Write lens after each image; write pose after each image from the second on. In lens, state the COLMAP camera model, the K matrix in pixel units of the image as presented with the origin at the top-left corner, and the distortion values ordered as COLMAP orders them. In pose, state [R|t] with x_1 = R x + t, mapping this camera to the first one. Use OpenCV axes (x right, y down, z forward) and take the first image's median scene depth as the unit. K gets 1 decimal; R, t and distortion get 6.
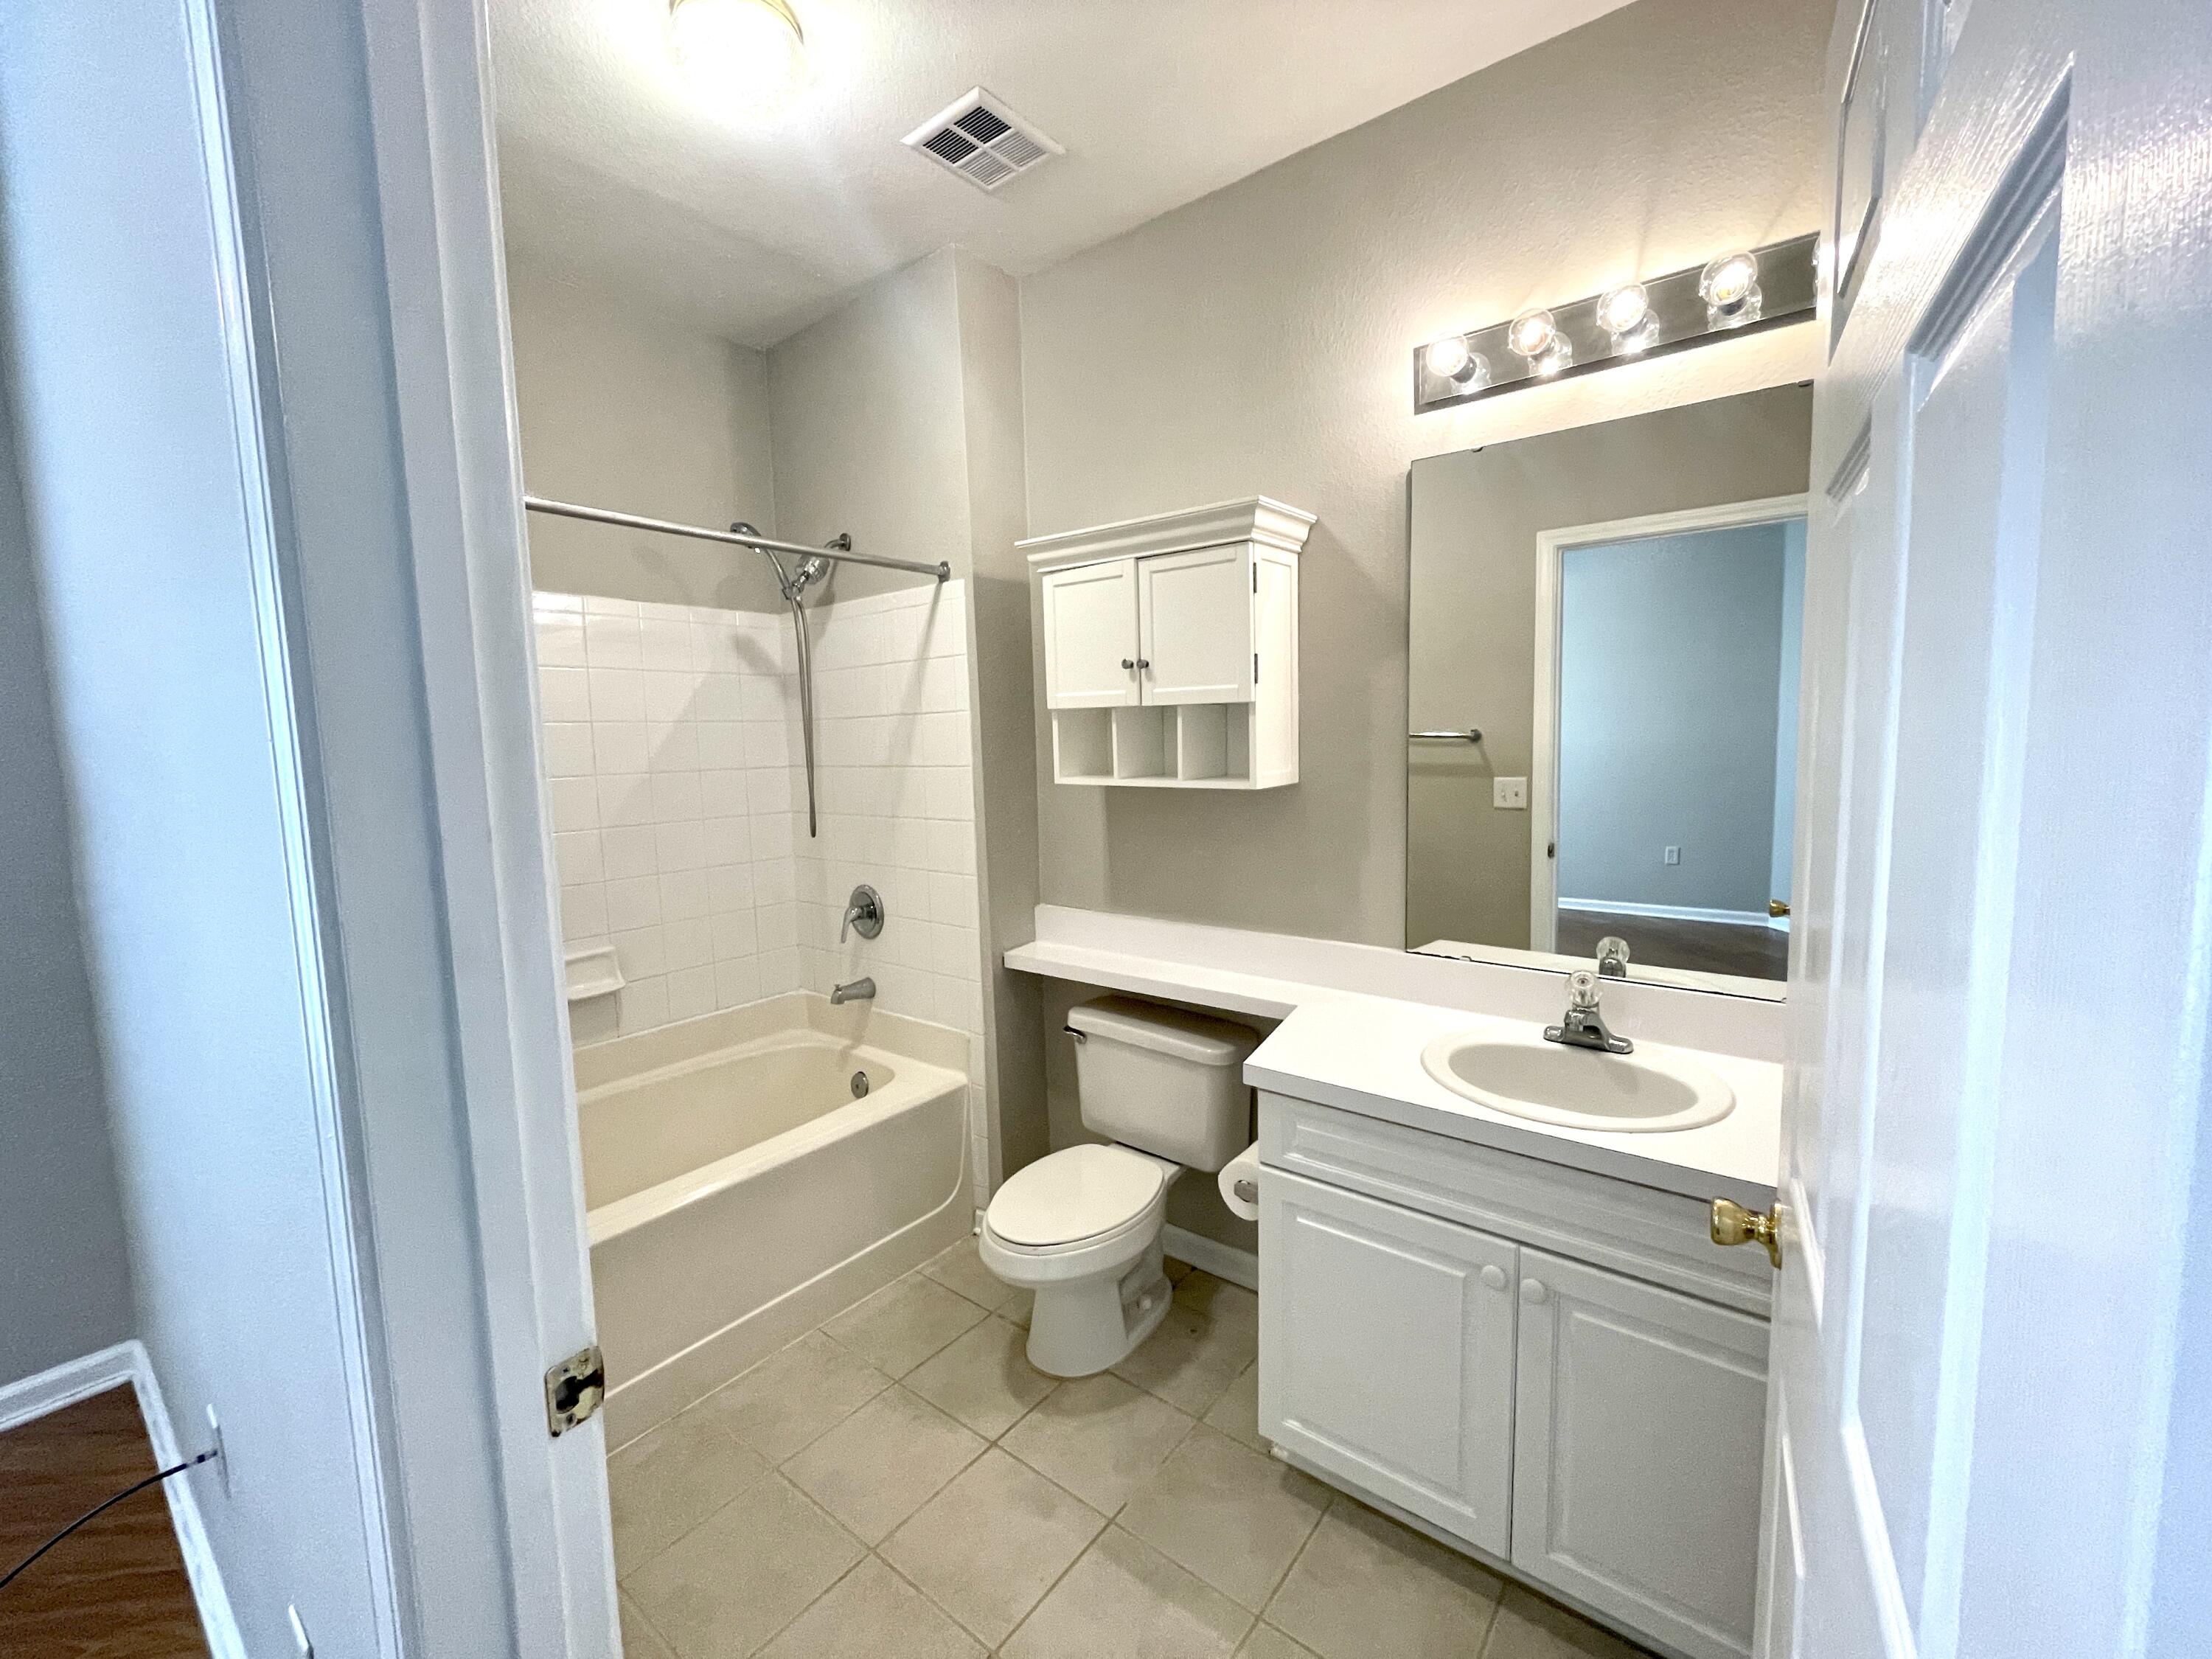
lens RADIAL K [[897.7, 0, 1106.0], [0, 897.7, 822.5], [0, 0, 1]] dist [-0.002163, -0.000317]
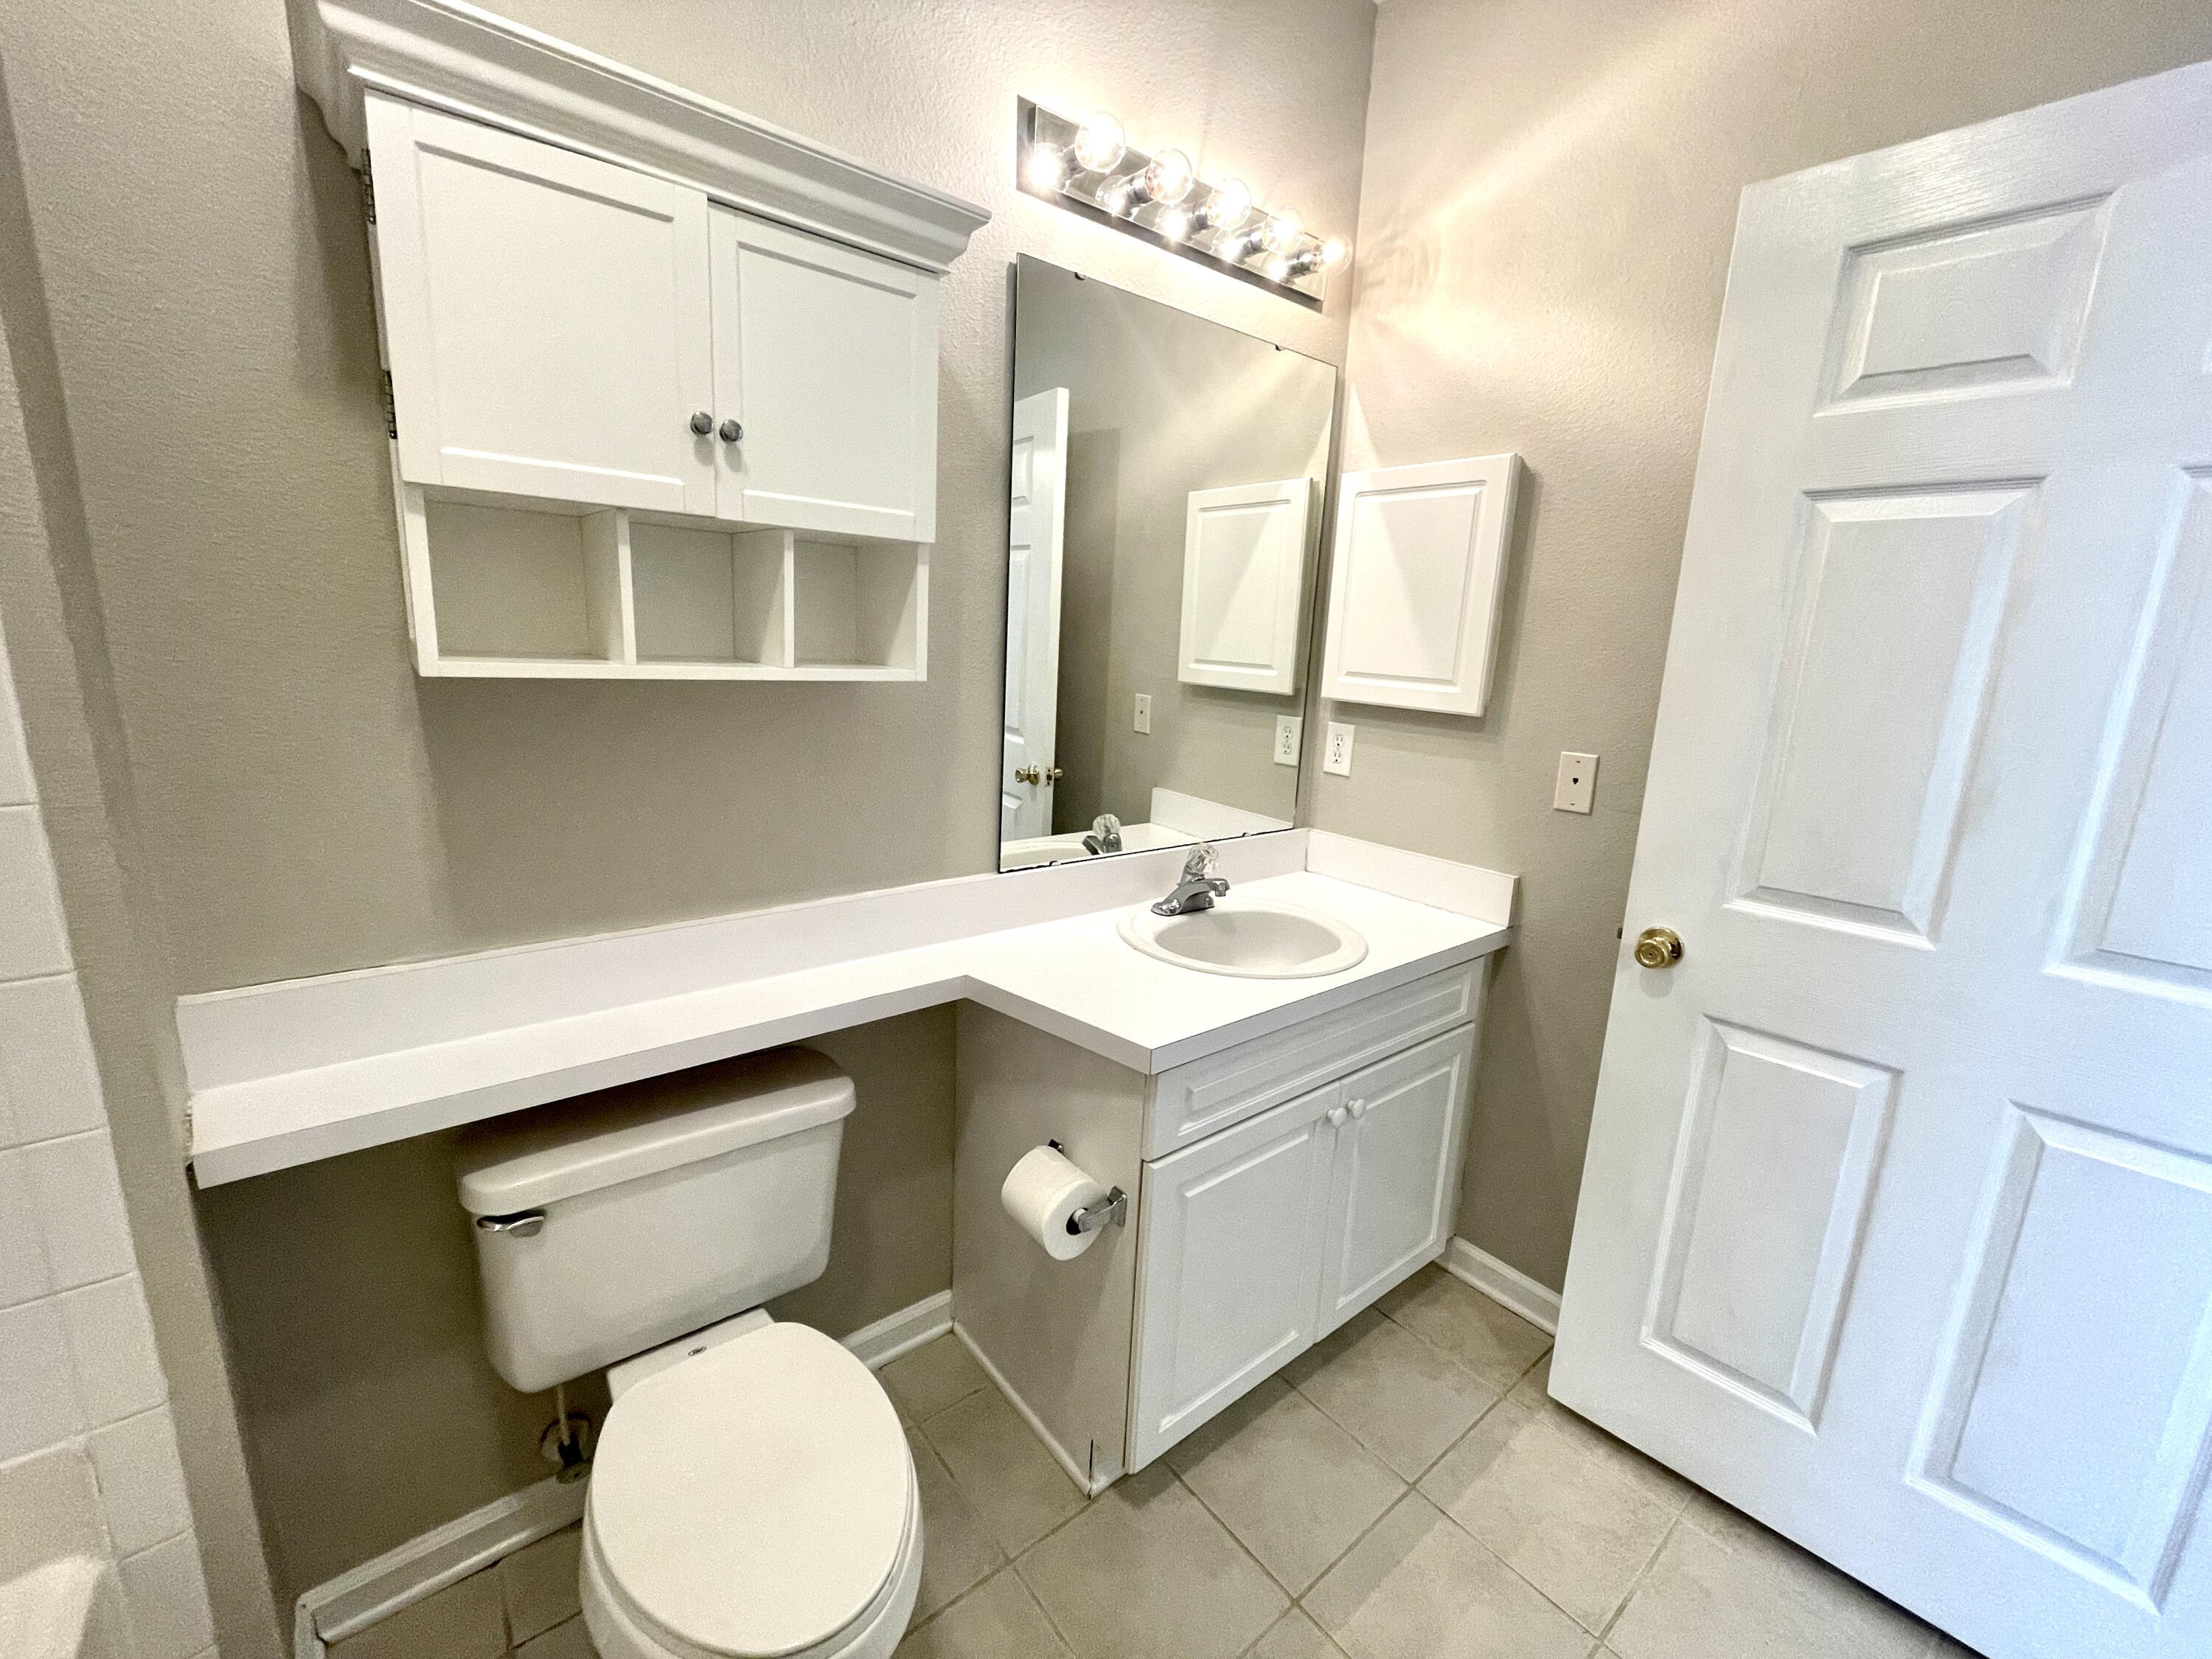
lens RADIAL K [[897.7, 0, 1106.0], [0, 897.7, 822.5], [0, 0, 1]] dist [-0.002163, -0.000317]
pose [[0.234056, -0.169228, 0.957382, -0.421083], [0.050276, 0.985524, 0.161912, -0.031829], [-0.970922, 0.010237, 0.239176, 0.667582]]
